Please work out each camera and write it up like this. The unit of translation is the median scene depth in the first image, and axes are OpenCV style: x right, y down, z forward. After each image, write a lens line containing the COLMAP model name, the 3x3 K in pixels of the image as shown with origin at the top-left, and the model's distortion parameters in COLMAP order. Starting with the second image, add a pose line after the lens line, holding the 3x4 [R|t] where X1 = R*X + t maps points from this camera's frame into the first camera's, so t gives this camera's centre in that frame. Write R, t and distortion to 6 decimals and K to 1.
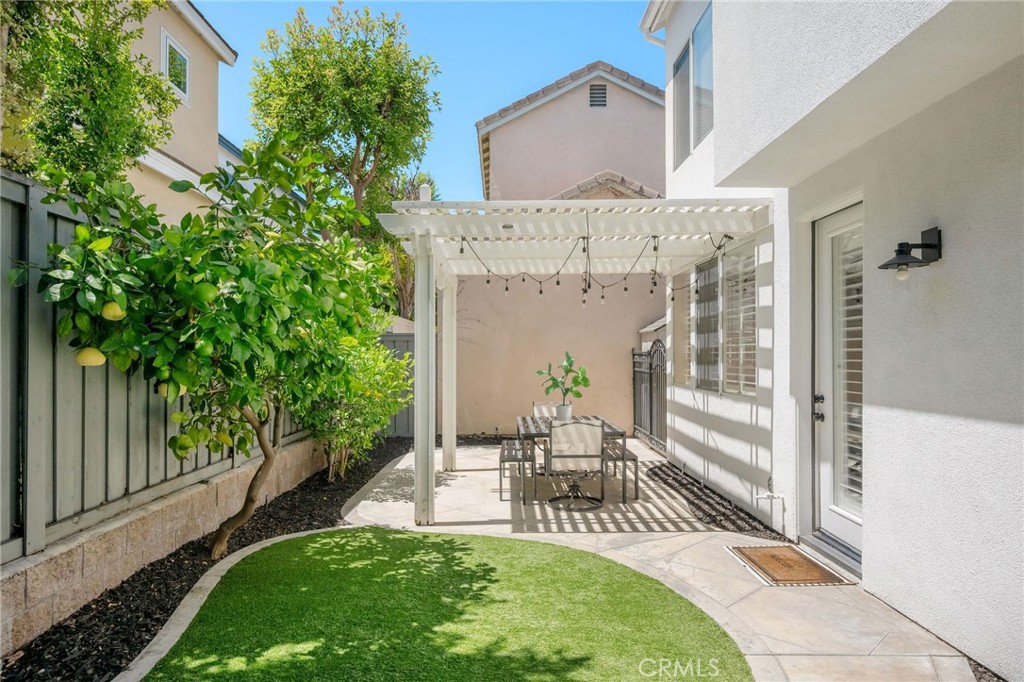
lens RADIAL K [[633.3, 0, 504.5], [0, 633.3, 349.7], [0, 0, 1]] dist [-0.017246, -0.001500]
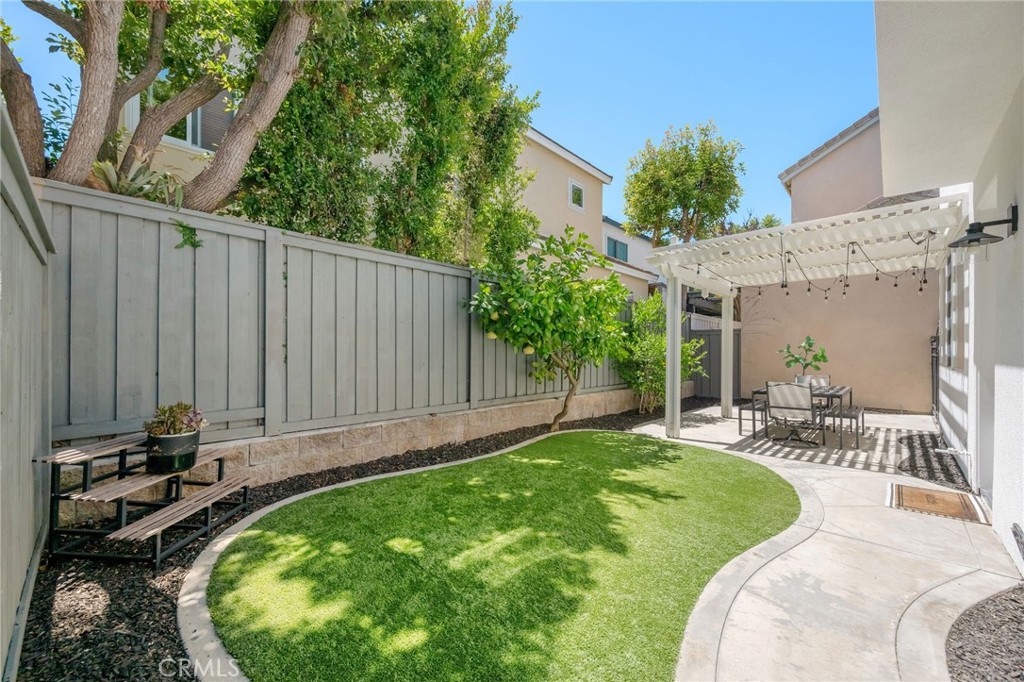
lens RADIAL K [[402.0, 0, 510.1], [0, 402.0, 345.2], [0, 0, 1]] dist [-0.009650, -0.000088]
pose [[0.734005, -0.005362, -0.679123, 0.373488], [0.001700, 0.999980, -0.006058, 0.047059], [0.679142, 0.003292, 0.733999, -0.104496]]
